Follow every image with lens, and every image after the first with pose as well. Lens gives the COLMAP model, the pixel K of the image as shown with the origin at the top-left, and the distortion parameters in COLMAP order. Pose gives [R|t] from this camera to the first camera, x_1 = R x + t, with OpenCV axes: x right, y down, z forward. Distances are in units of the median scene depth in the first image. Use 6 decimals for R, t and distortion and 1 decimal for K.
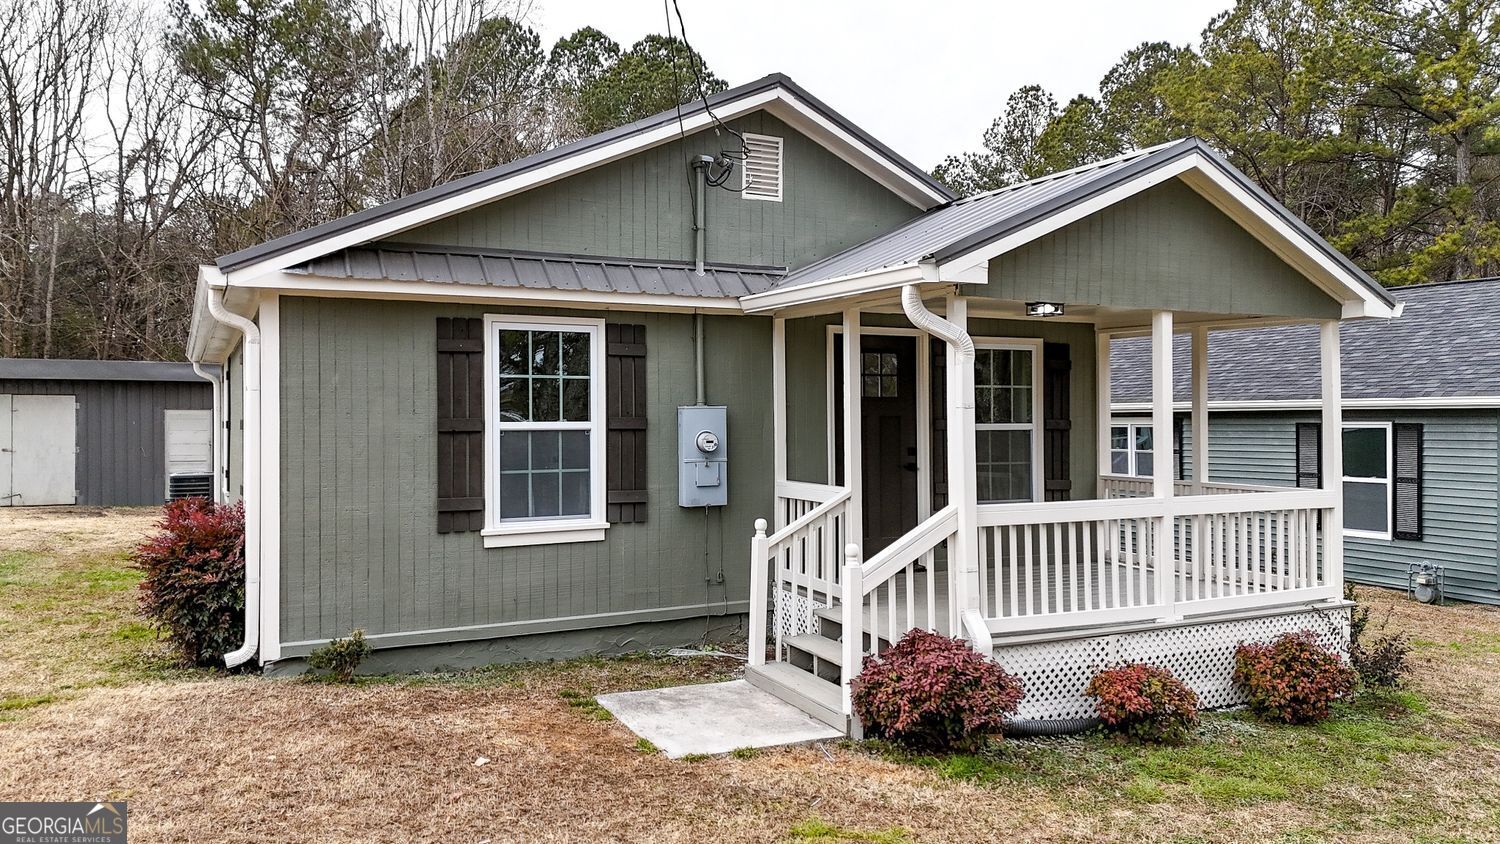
lens RADIAL K [[1100.6, 0, 750.0], [0, 1100.6, 422.0], [0, 0, 1]] dist [0.090146, -0.090564]
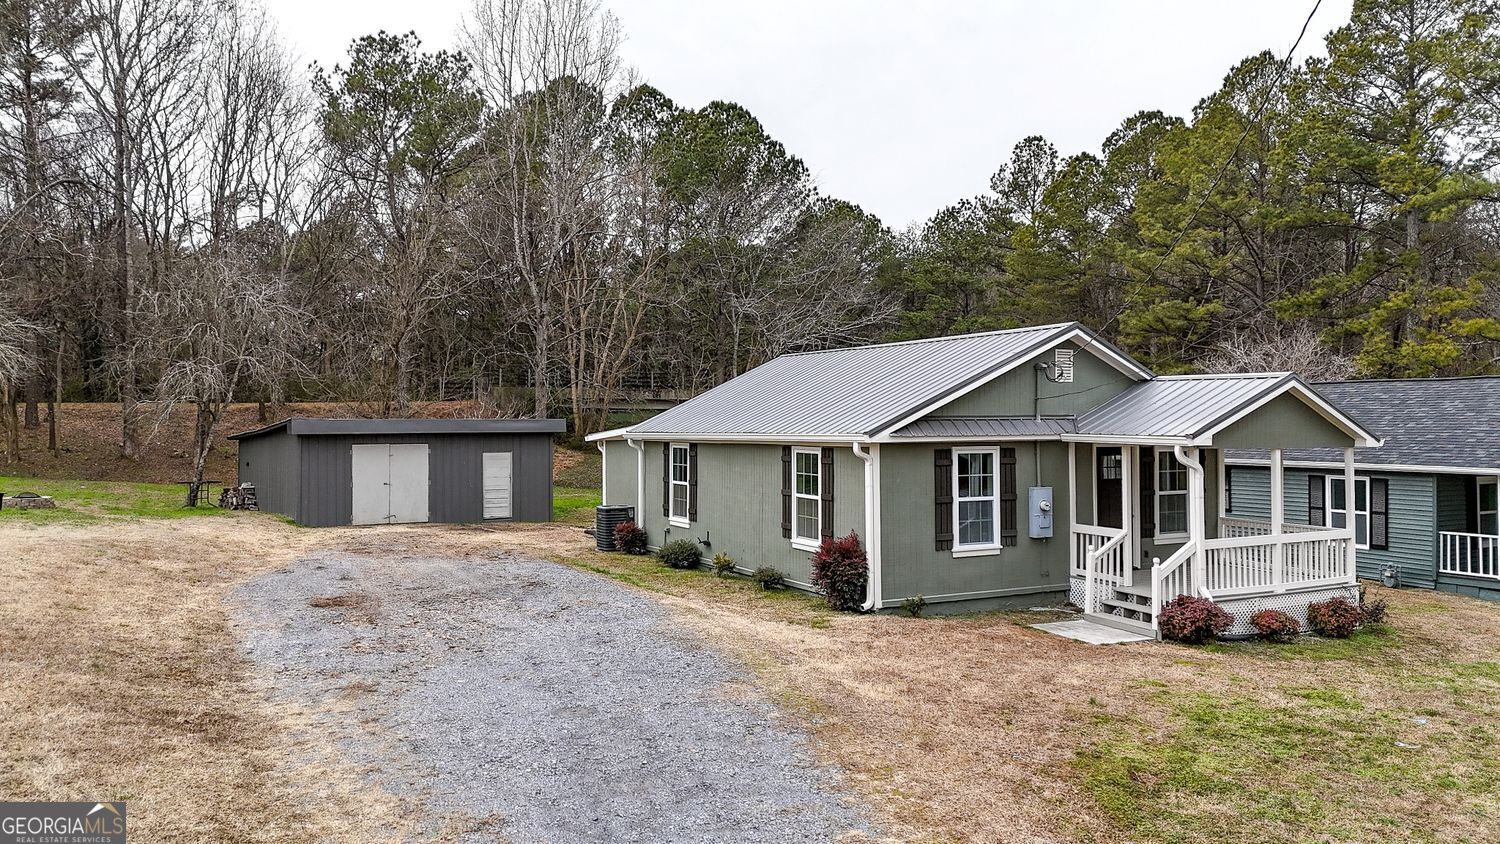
lens RADIAL K [[1100.6, 0, 750.0], [0, 1100.6, 422.0], [0, 0, 1]] dist [0.090146, -0.090564]
pose [[0.999470, 0.000975, 0.032530, -0.663826], [-0.000984, 0.999999, 0.000261, -0.138761], [-0.032529, -0.000293, 0.999471, -1.045430]]
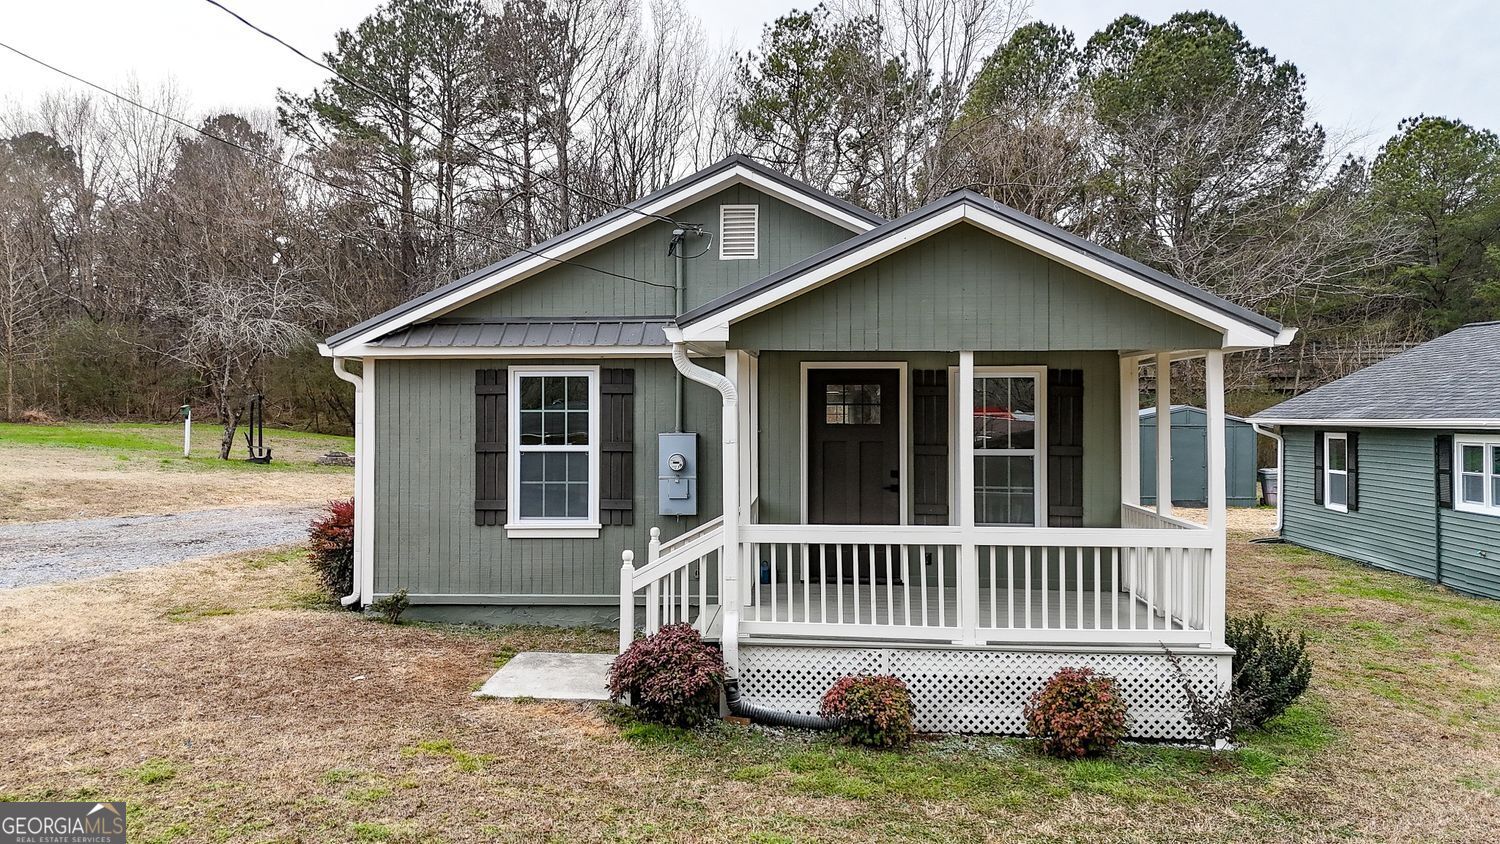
lens RADIAL K [[1100.6, 0, 750.0], [0, 1100.6, 422.0], [0, 0, 1]] dist [0.090146, -0.090564]
pose [[0.856187, 0.004749, -0.516645, 0.681907], [-0.003266, 0.999988, 0.003778, -0.032982], [0.516656, -0.001547, 0.856192, -0.008297]]
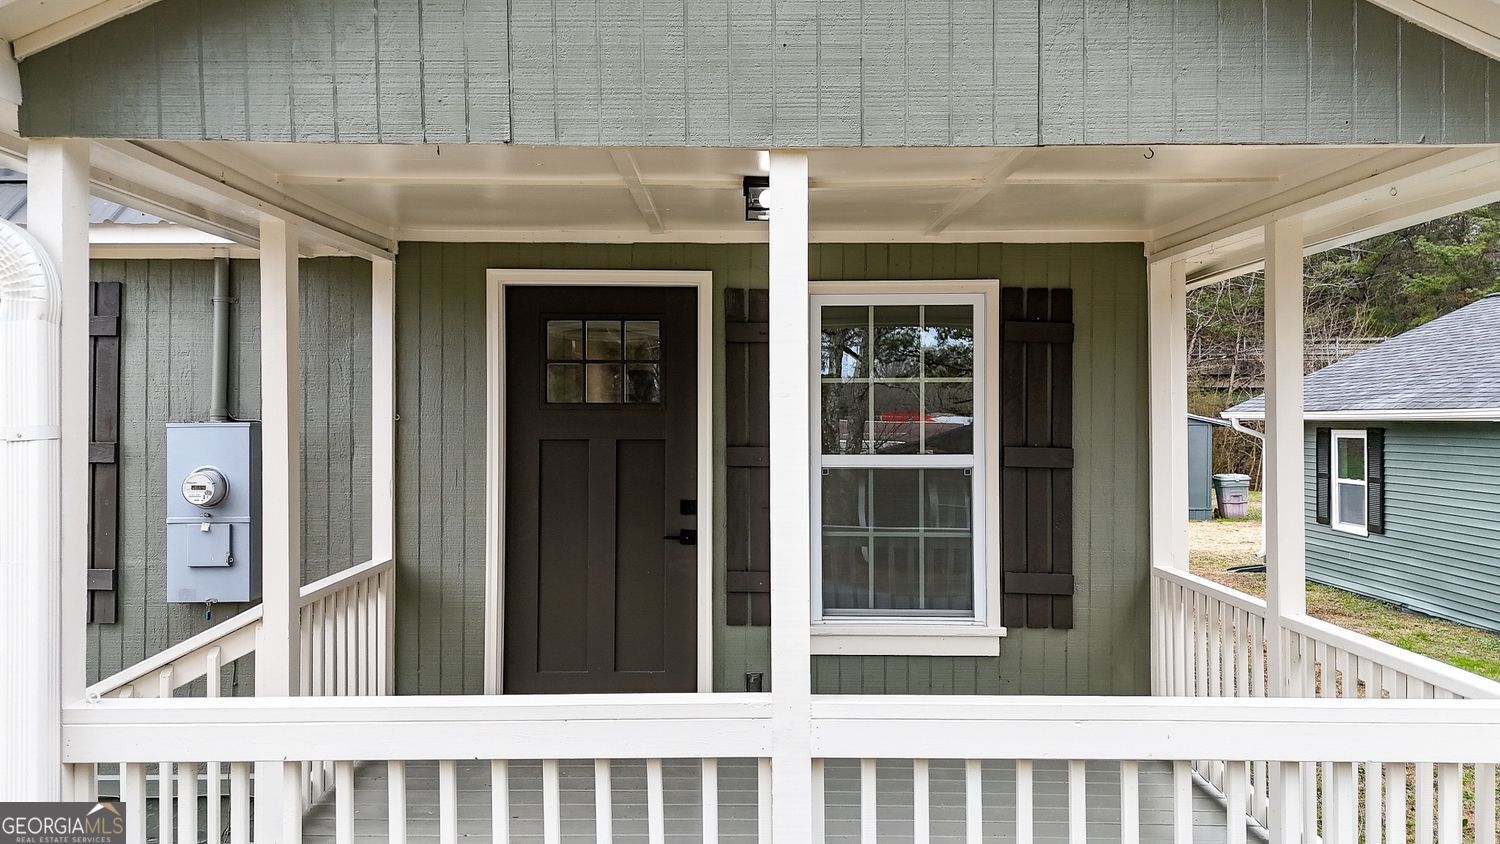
lens RADIAL K [[1100.6, 0, 750.0], [0, 1100.6, 422.0], [0, 0, 1]] dist [0.090146, -0.090564]
pose [[0.890757, 0.002511, -0.454472, 0.475581], [-0.002546, 0.999997, 0.000536, -0.016089], [0.454472, 0.000679, 0.890761, 0.638755]]
